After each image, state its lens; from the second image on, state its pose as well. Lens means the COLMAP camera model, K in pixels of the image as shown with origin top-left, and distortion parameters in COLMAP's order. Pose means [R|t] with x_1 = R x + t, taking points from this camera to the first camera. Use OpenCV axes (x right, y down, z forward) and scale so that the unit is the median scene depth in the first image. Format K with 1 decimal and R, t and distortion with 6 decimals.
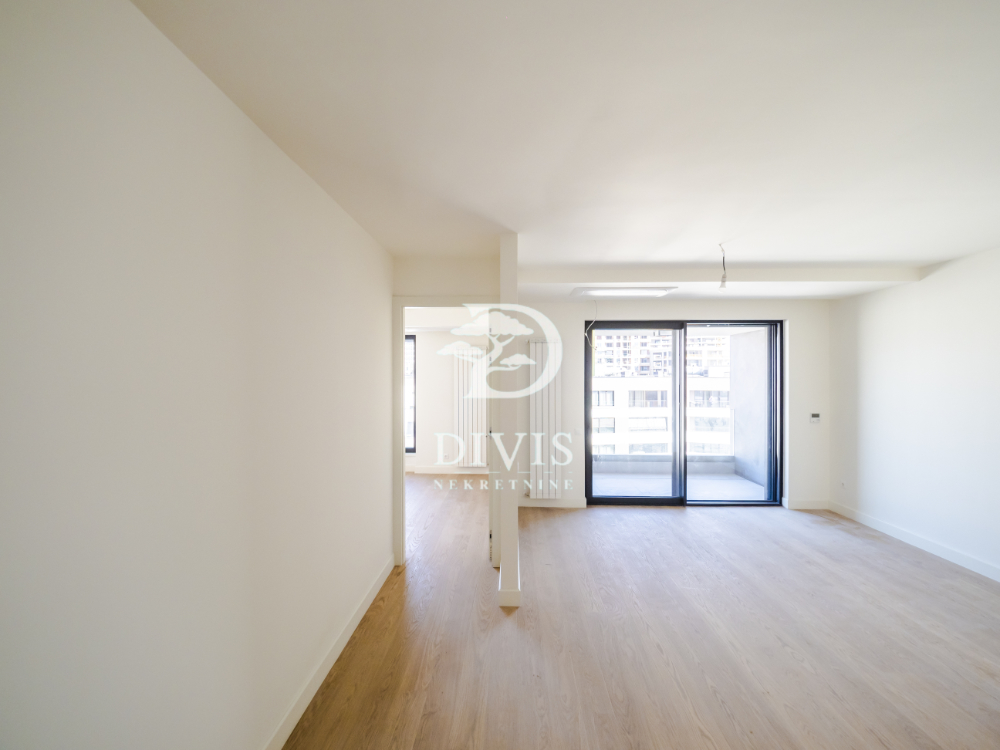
lens RADIAL K [[422.7, 0, 500.0], [0, 422.7, 375.0], [0, 0, 1]] dist [-0.000781, 0.000142]
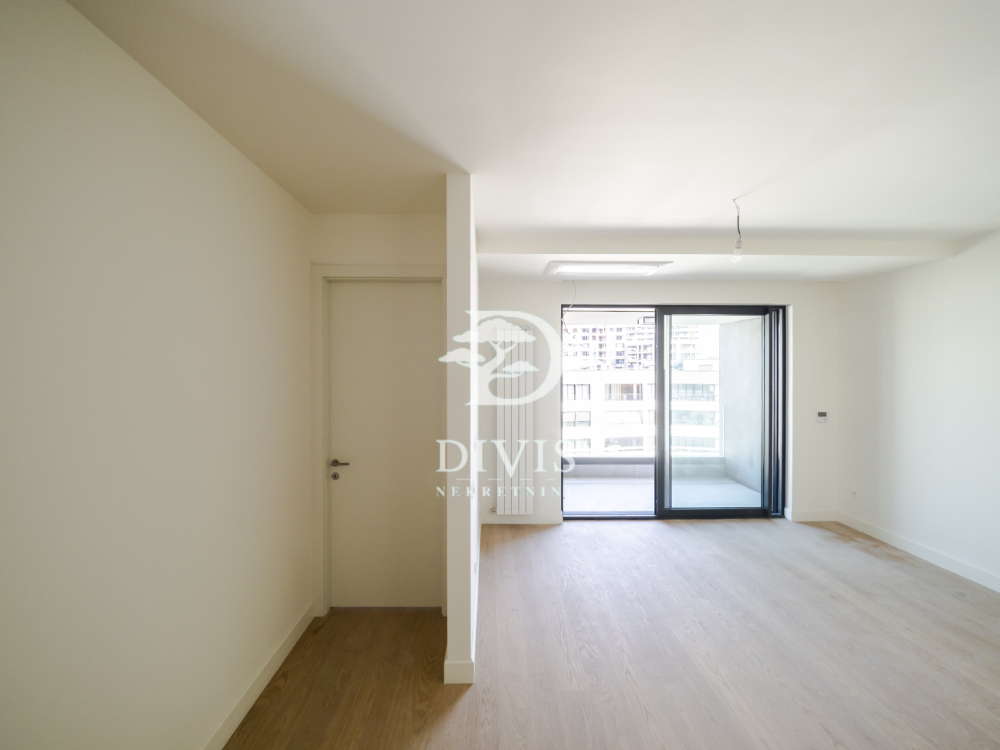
lens RADIAL K [[423.8, 0, 496.7], [0, 423.8, 369.9], [0, 0, 1]] dist [-0.000370, -0.000007]
pose [[0.998852, -0.000188, 0.047902, 0.031075], [-0.000006, 0.999992, 0.004041, 0.000692], [-0.047902, -0.004036, 0.998844, 0.156762]]
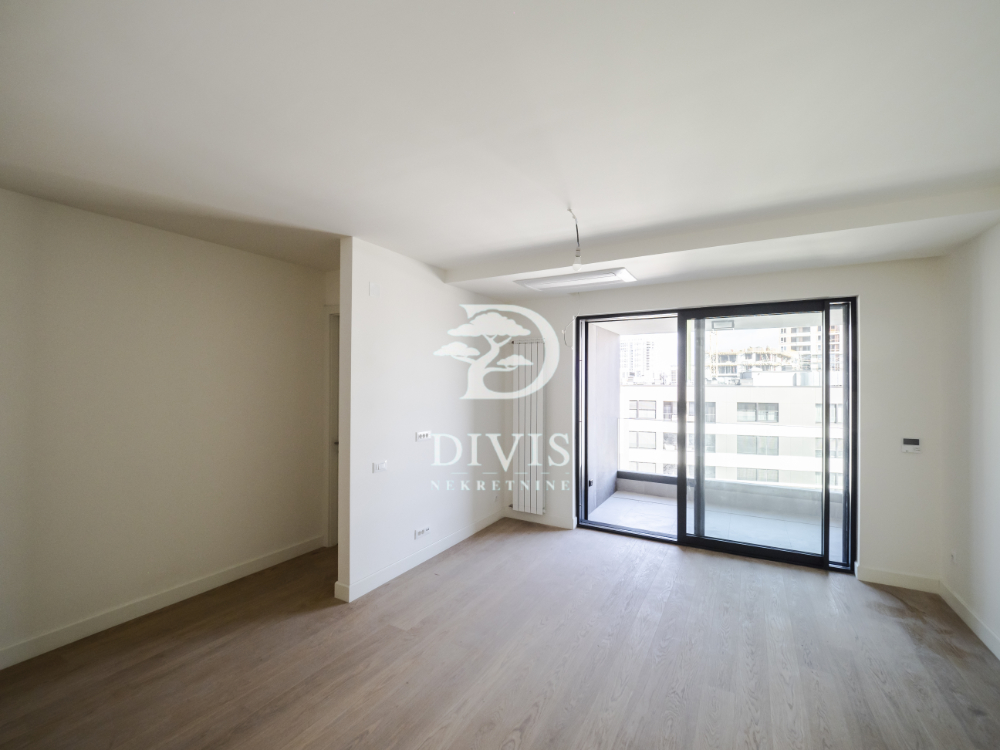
lens RADIAL K [[428.3, 0, 515.8], [0, 428.3, 372.9], [0, 0, 1]] dist [-0.008996, 0.000459]
pose [[0.887611, -0.003857, -0.460578, 0.515815], [-0.006353, 0.999767, -0.020615, 0.009575], [0.460550, 0.021224, 0.887380, 0.156316]]
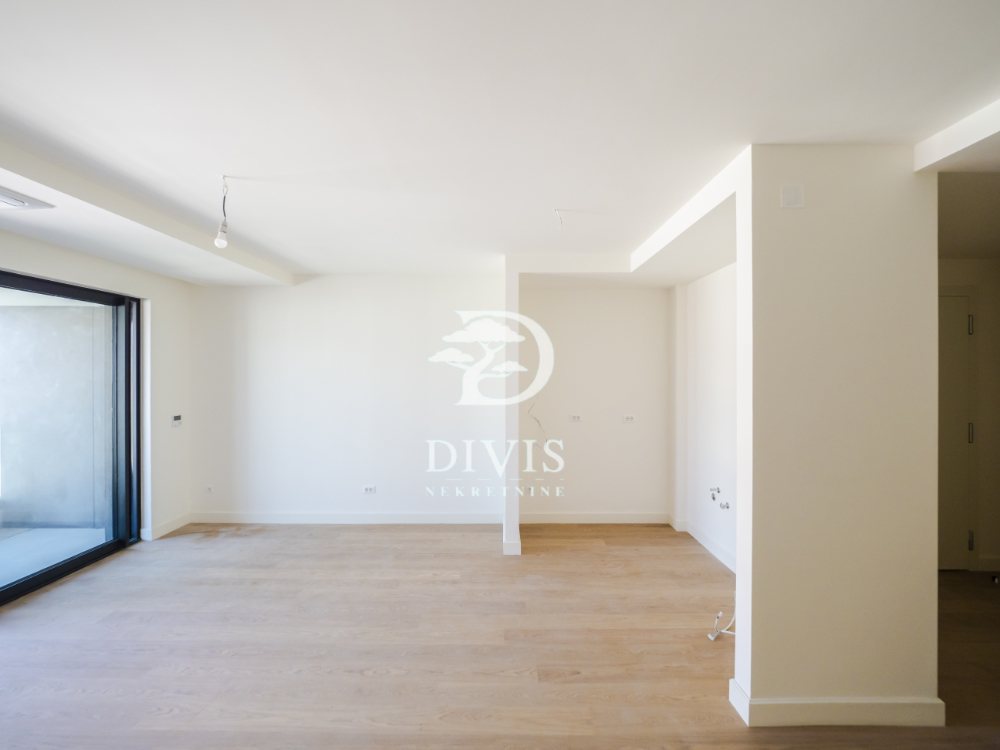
lens RADIAL K [[422.7, 0, 500.0], [0, 422.7, 375.0], [0, 0, 1]] dist [-0.000781, 0.000142]
pose [[-0.008194, -0.007498, 0.999938, -0.106051], [0.002613, 0.999968, 0.007520, 0.005068], [-0.999963, 0.002674, -0.008174, 0.361885]]
